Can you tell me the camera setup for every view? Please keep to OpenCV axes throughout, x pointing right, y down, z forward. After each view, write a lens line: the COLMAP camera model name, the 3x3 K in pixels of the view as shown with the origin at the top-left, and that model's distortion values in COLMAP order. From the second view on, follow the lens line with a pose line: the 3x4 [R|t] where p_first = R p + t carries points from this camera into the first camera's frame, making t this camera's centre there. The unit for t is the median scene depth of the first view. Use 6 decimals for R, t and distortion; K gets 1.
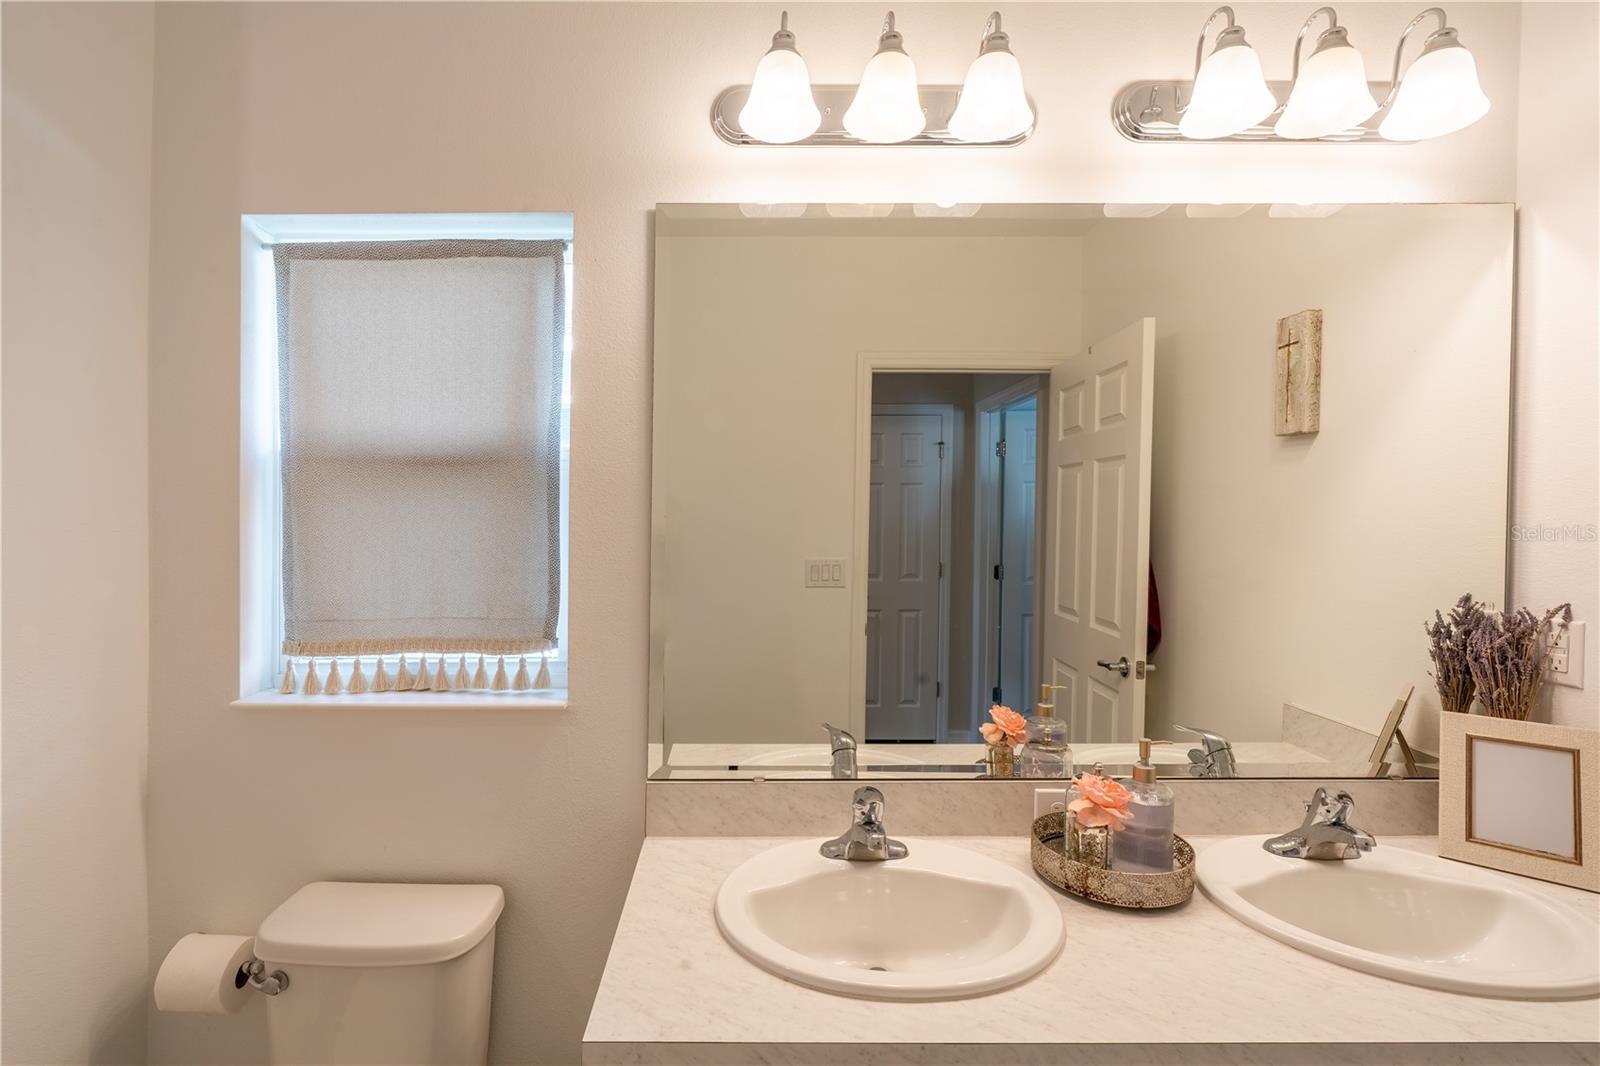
lens RADIAL K [[722.3, 0, 793.1], [0, 722.3, 528.6], [0, 0, 1]] dist [-0.008188, 0.004065]
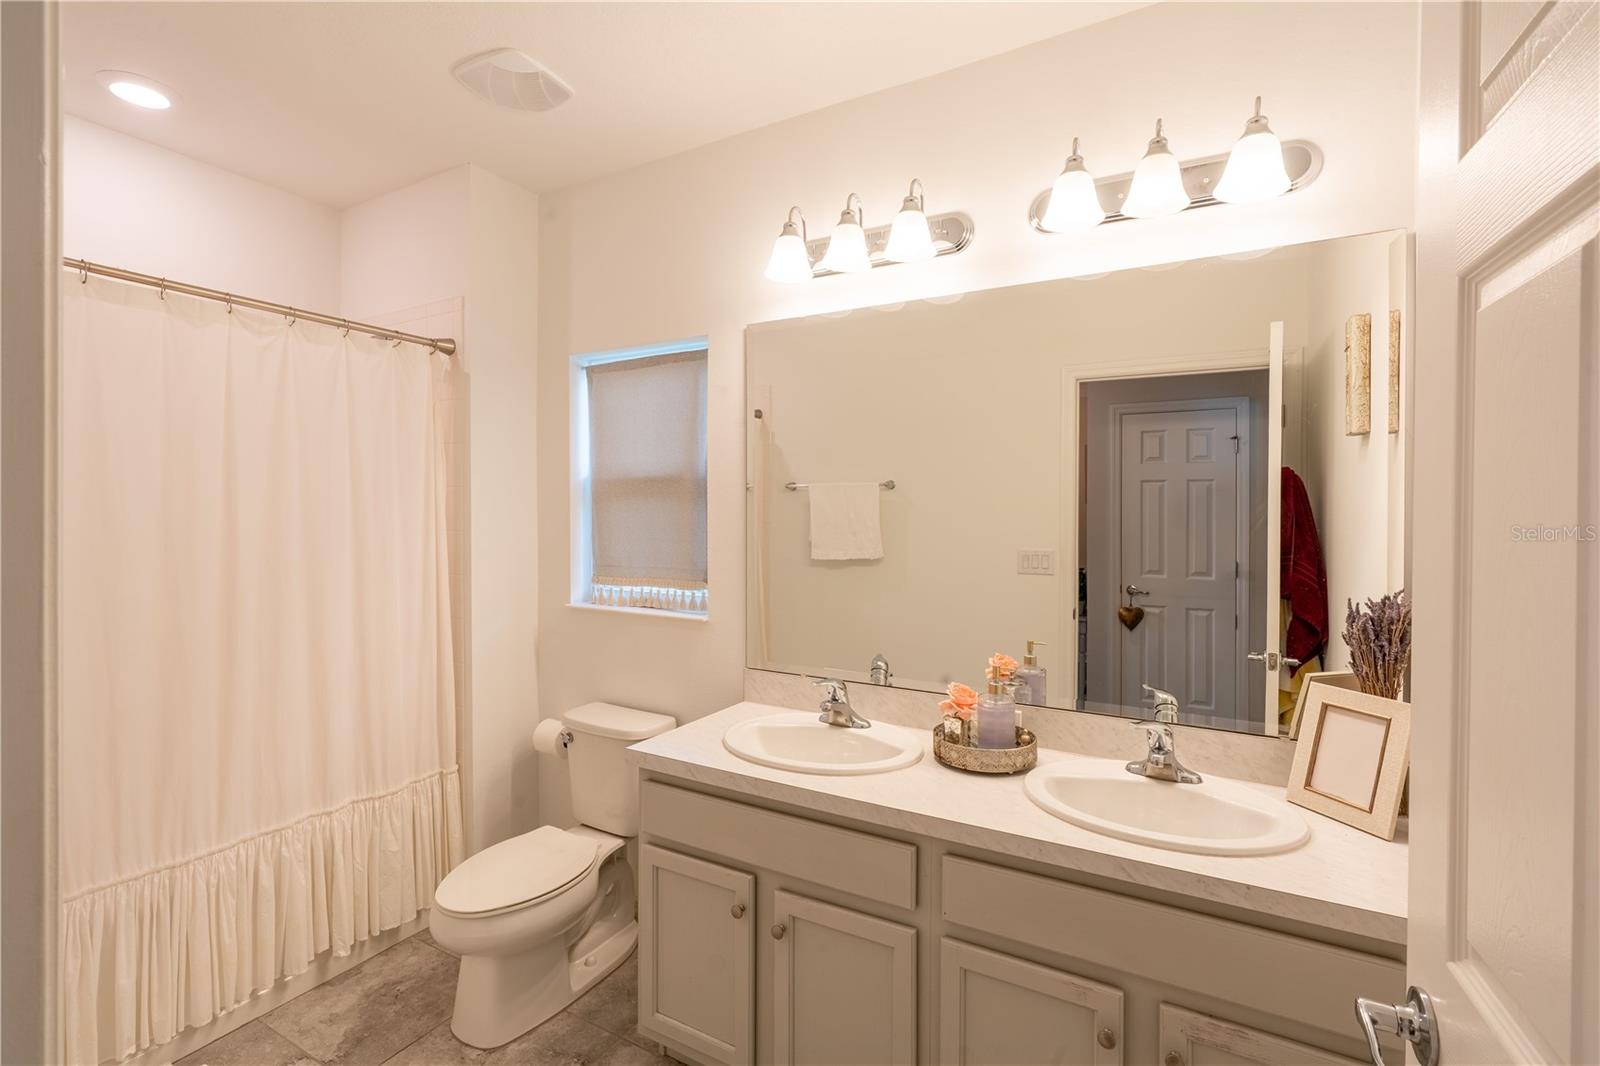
lens RADIAL K [[677.7, 0, 803.9], [0, 677.7, 532.5], [0, 0, 1]] dist [0.004685, 0.000324]
pose [[0.884896, 0.020896, -0.465320, 0.611375], [-0.013934, 0.999734, 0.018396, 0.002659], [0.465581, -0.009795, 0.884951, -0.313125]]
